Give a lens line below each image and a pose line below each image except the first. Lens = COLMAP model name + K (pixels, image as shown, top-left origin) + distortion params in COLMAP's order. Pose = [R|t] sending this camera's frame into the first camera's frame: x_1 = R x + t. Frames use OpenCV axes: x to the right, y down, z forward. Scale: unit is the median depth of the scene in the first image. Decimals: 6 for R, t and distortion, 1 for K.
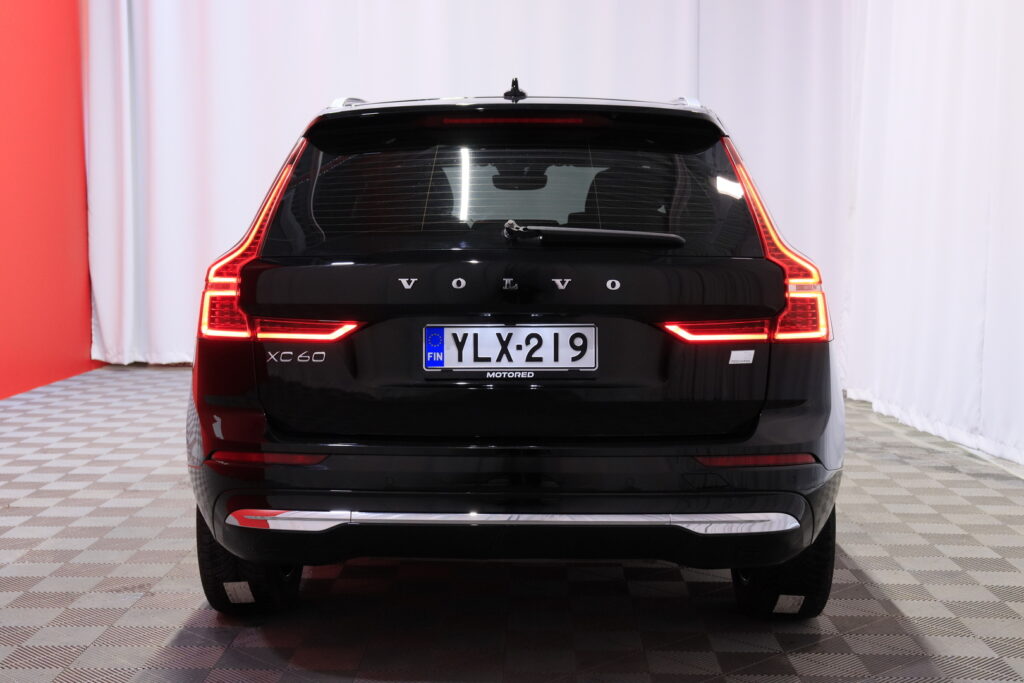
lens RADIAL K [[1432.6, 0, 512.0], [0, 1432.6, 341.5], [0, 0, 1]] dist [0.027850, 0.027880]
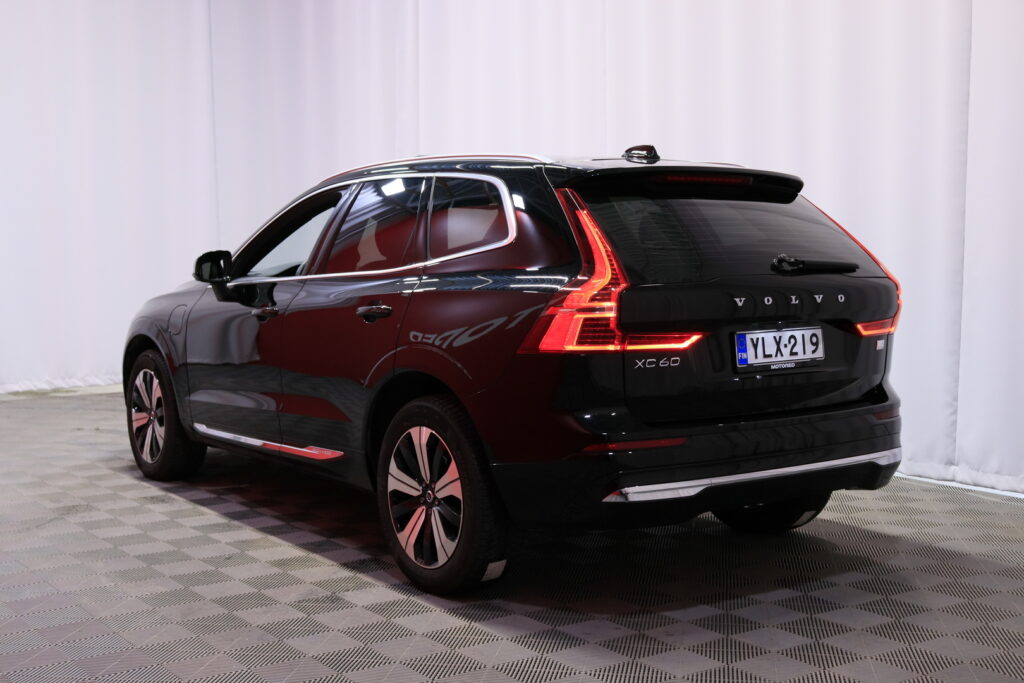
lens RADIAL K [[1347.5, 0, 512.0], [0, 1347.5, 341.5], [0, 0, 1]] dist [0.006929, 0.003644]
pose [[0.775275, -0.049269, 0.629699, -1.017580], [0.058256, 0.998281, 0.006383, -0.023649], [-0.628932, 0.031735, 0.776813, 0.154400]]
